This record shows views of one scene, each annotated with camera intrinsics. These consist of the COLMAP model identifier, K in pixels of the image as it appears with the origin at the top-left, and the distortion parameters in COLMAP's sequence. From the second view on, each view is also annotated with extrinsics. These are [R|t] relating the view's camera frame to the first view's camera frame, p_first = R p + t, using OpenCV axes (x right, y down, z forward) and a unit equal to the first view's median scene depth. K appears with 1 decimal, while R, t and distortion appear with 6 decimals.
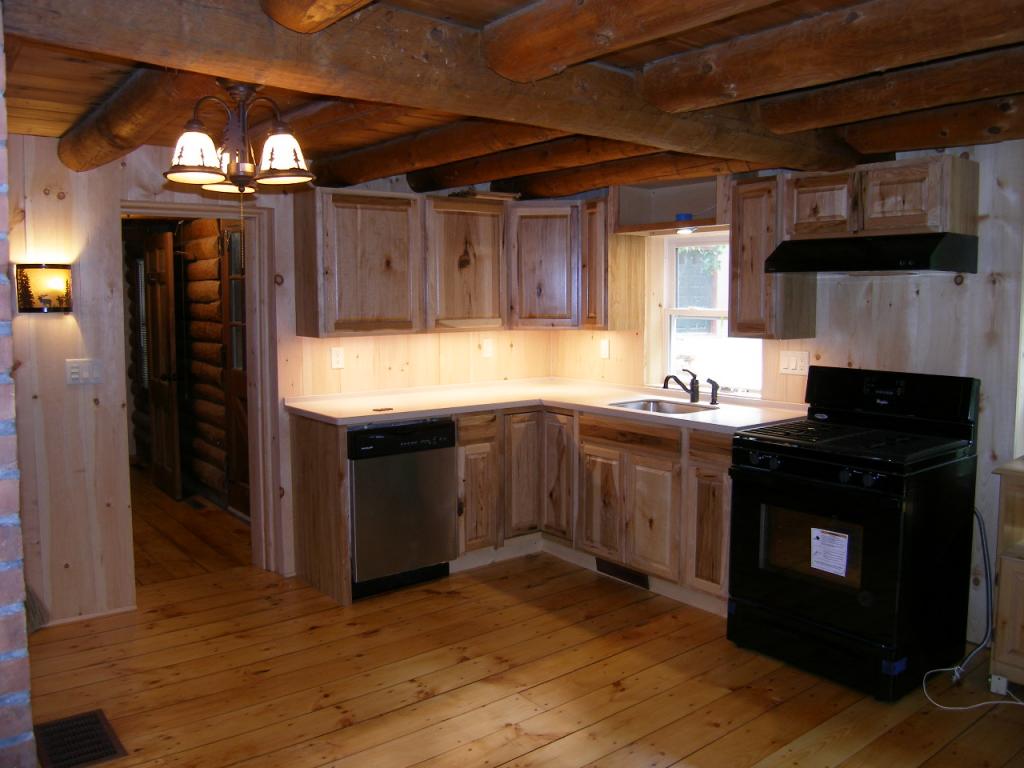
lens RADIAL K [[829.4, 0, 516.4], [0, 829.4, 365.6], [0, 0, 1]] dist [-0.081425, 0.003446]
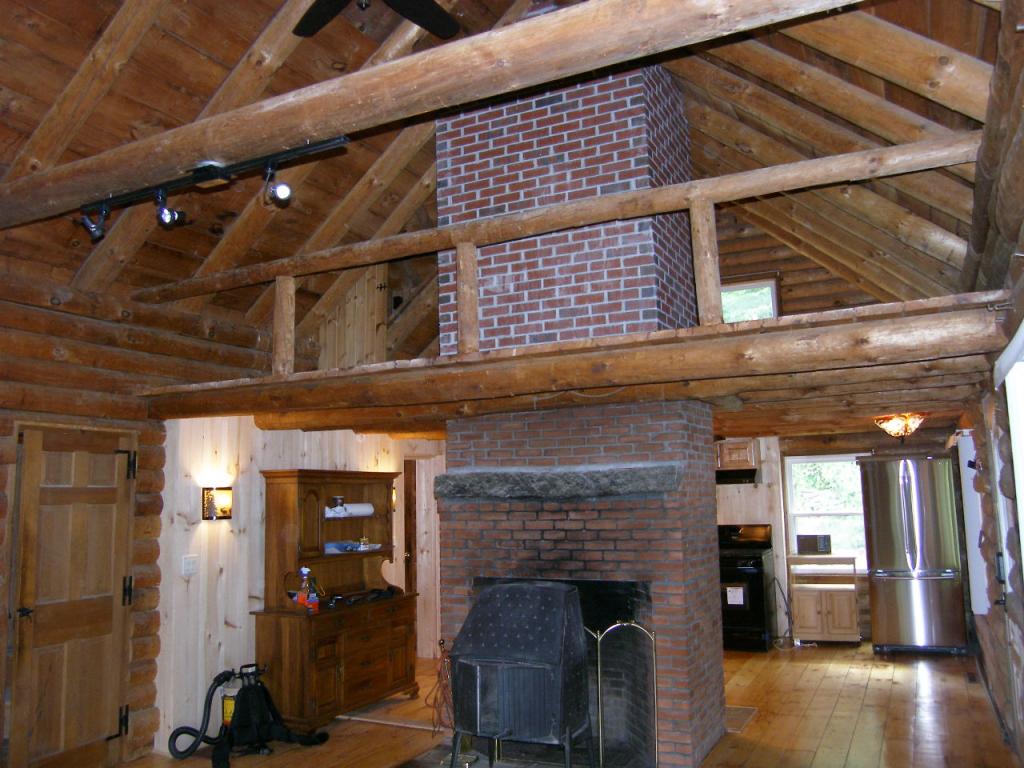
lens RADIAL K [[829.4, 0, 516.4], [0, 829.4, 365.6], [0, 0, 1]] dist [-0.081425, 0.003446]
pose [[0.895978, 0.045126, 0.441800, -1.146200], [0.069368, 0.968392, -0.239593, 0.082412], [-0.438647, 0.245317, 0.864528, -0.879387]]
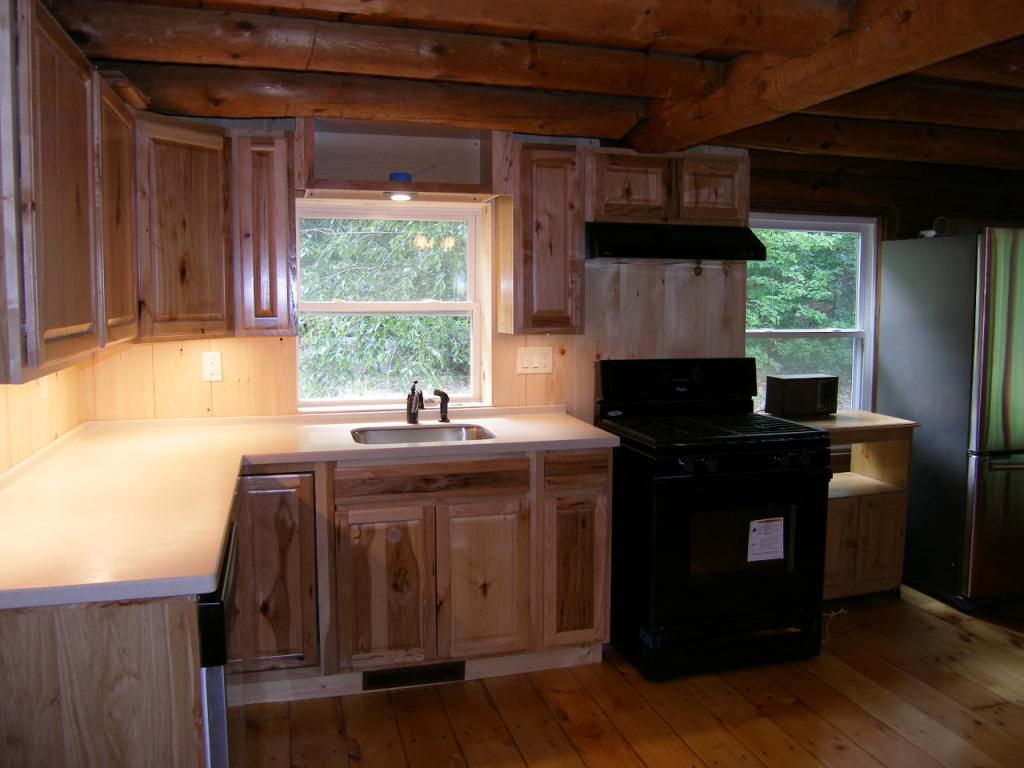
lens RADIAL K [[829.4, 0, 516.4], [0, 829.4, 365.6], [0, 0, 1]] dist [-0.081425, 0.003446]
pose [[0.384303, -0.077075, 0.919984, -0.536396], [0.073800, 0.995885, 0.052605, -0.050357], [-0.920252, 0.047679, 0.388410, 0.732718]]
